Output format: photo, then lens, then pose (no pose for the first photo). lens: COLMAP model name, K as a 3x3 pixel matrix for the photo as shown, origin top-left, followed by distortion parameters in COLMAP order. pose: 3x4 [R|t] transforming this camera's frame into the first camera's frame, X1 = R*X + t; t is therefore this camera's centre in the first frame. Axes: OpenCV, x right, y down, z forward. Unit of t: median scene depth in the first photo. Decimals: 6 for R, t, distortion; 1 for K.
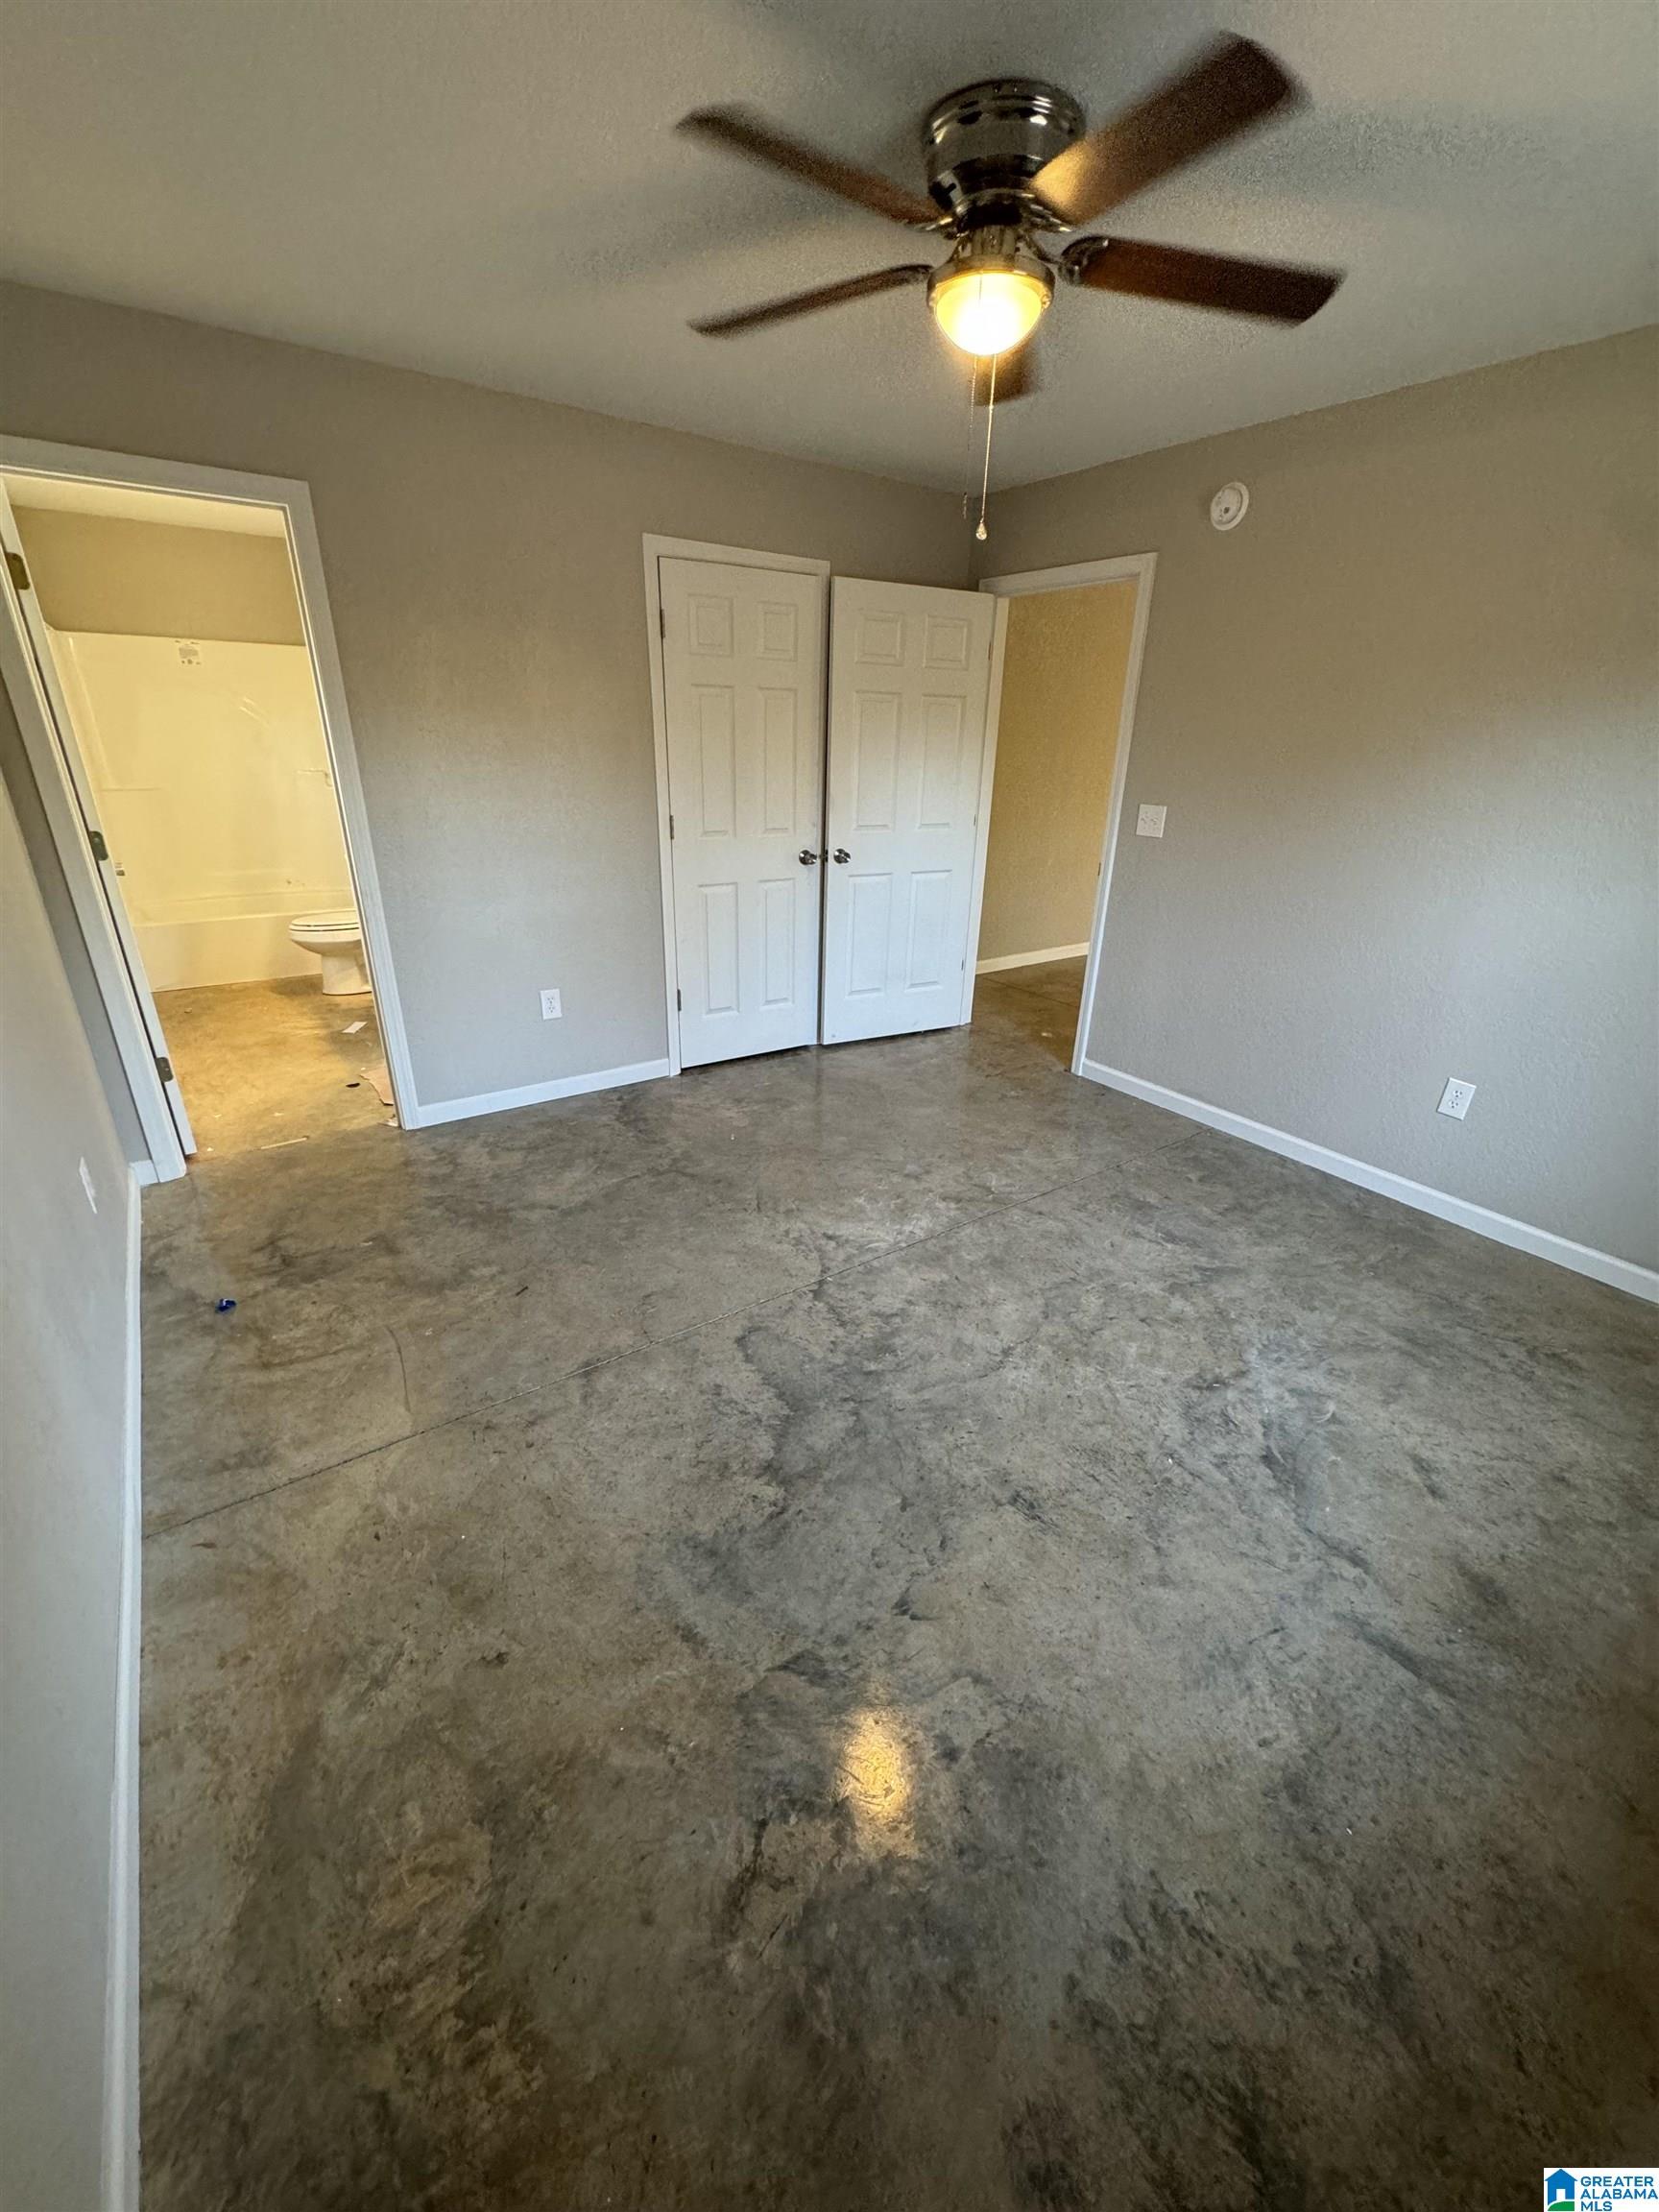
lens RADIAL K [[887.6, 0, 829.5], [0, 887.6, 1106.0], [0, 0, 1]] dist [-0.001957, -0.000085]
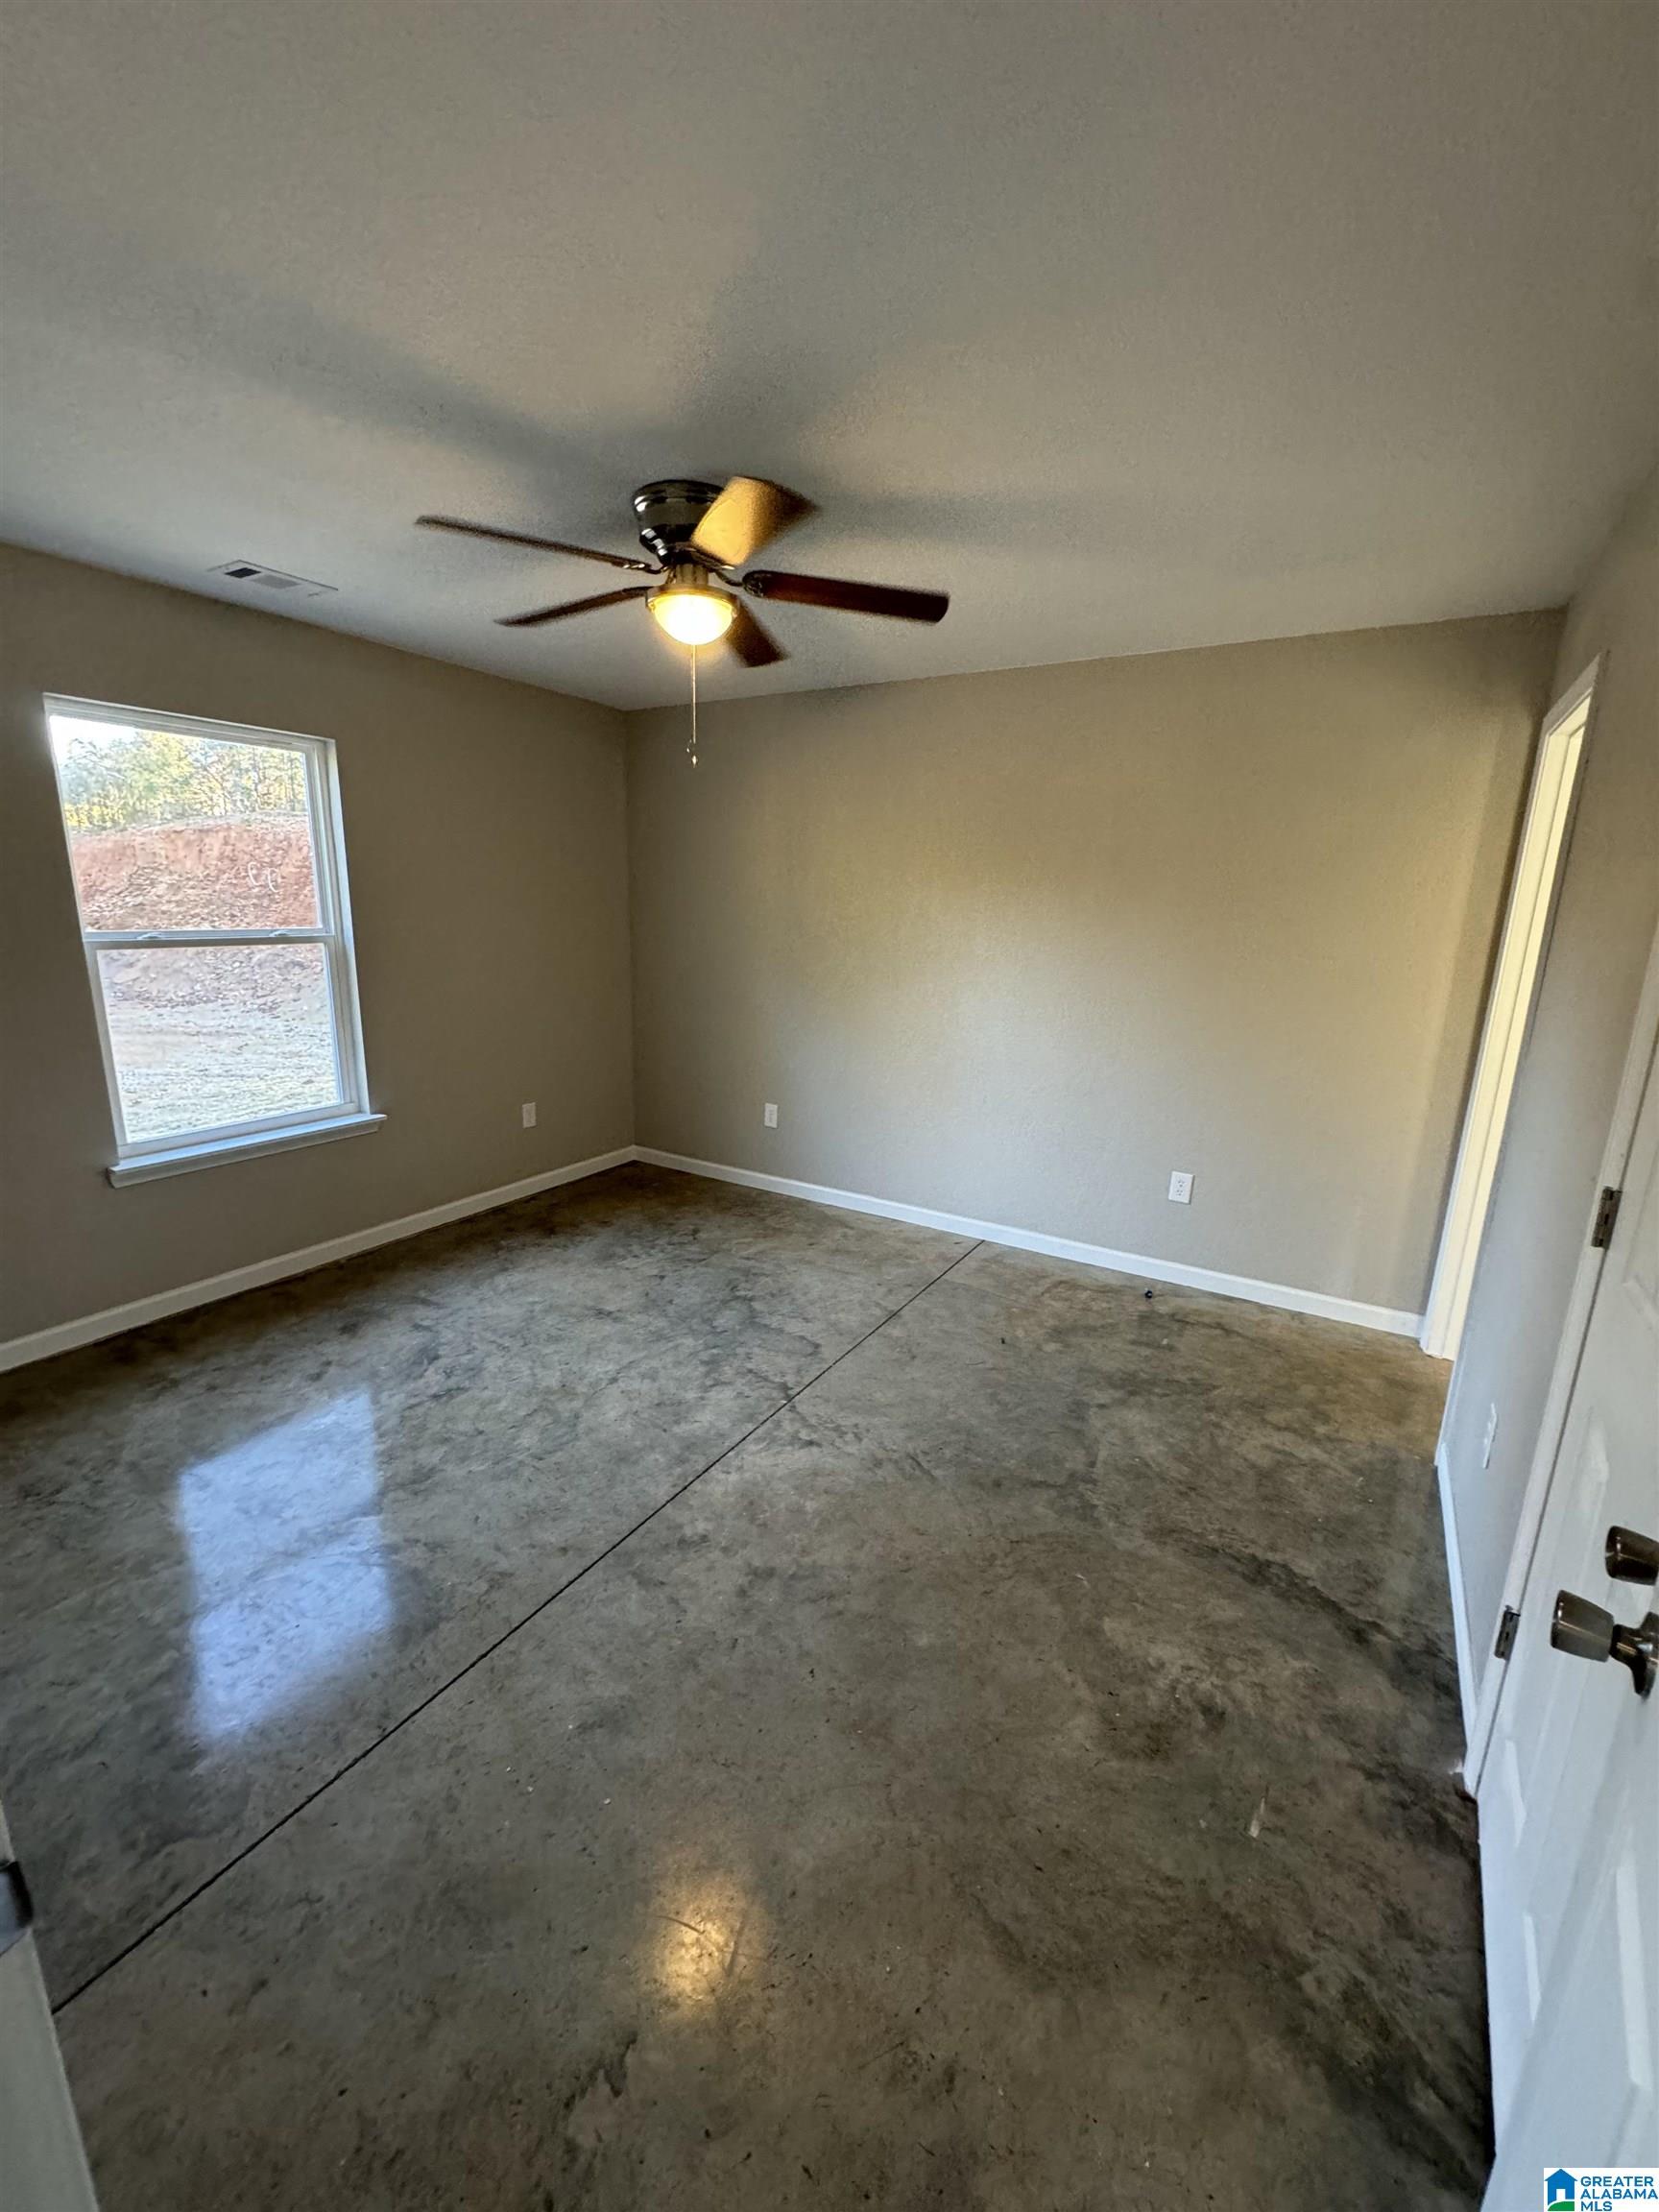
lens RADIAL K [[887.6, 0, 829.5], [0, 887.6, 1106.0], [0, 0, 1]] dist [-0.001957, -0.000085]
pose [[-0.915529, 0.044159, -0.399820, 0.380827], [-0.201789, 0.809423, 0.551467, -0.730590], [0.347976, 0.585563, -0.732140, 1.693203]]
